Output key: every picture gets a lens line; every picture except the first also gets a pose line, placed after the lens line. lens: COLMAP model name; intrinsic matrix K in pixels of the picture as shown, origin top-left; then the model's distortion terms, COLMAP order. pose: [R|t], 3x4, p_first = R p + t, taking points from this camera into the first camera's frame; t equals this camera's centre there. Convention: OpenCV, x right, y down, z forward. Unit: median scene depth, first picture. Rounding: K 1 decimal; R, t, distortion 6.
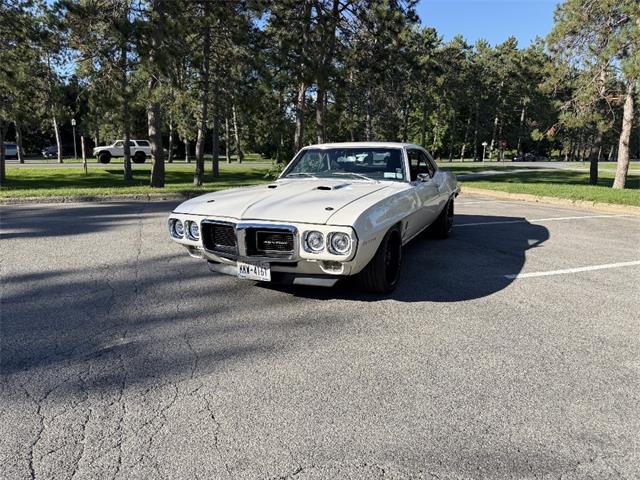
lens RADIAL K [[461.0, 0, 320.0], [0, 461.0, 240.0], [0, 0, 1]] dist [0.065980, -0.061316]
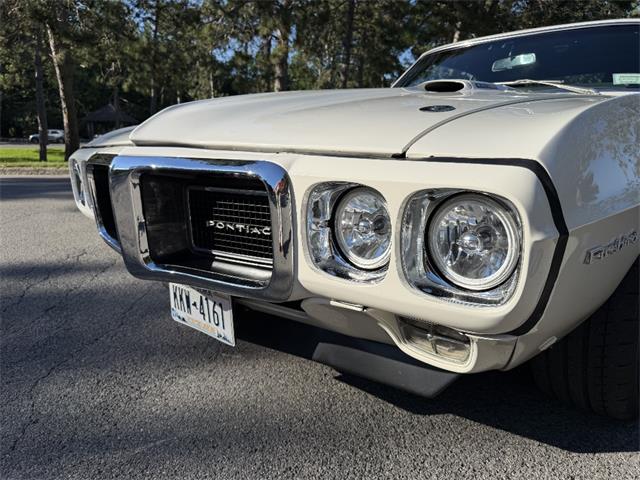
lens RADIAL K [[461.0, 0, 320.0], [0, 461.0, 240.0], [0, 0, 1]] dist [0.065980, -0.061316]
pose [[0.949933, 0.066549, -0.305285, 0.030819], [-0.059572, 0.997707, 0.032127, 0.001007], [0.306723, -0.012332, 0.951719, 0.534088]]
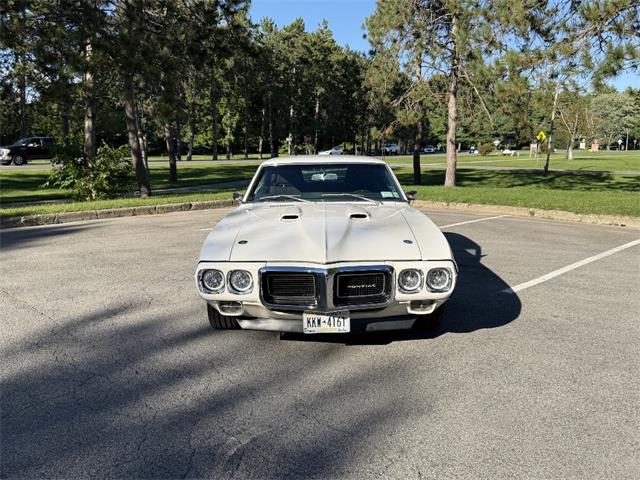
lens RADIAL K [[563.9, 0, 320.0], [0, 563.9, 240.0], [0, 0, 1]] dist [0.093379, -0.000603]
pose [[0.907343, -0.082827, 0.412150, -0.426996], [0.091948, 0.995761, -0.002310, -0.061092], [-0.410212, 0.039993, 0.911113, 0.051806]]
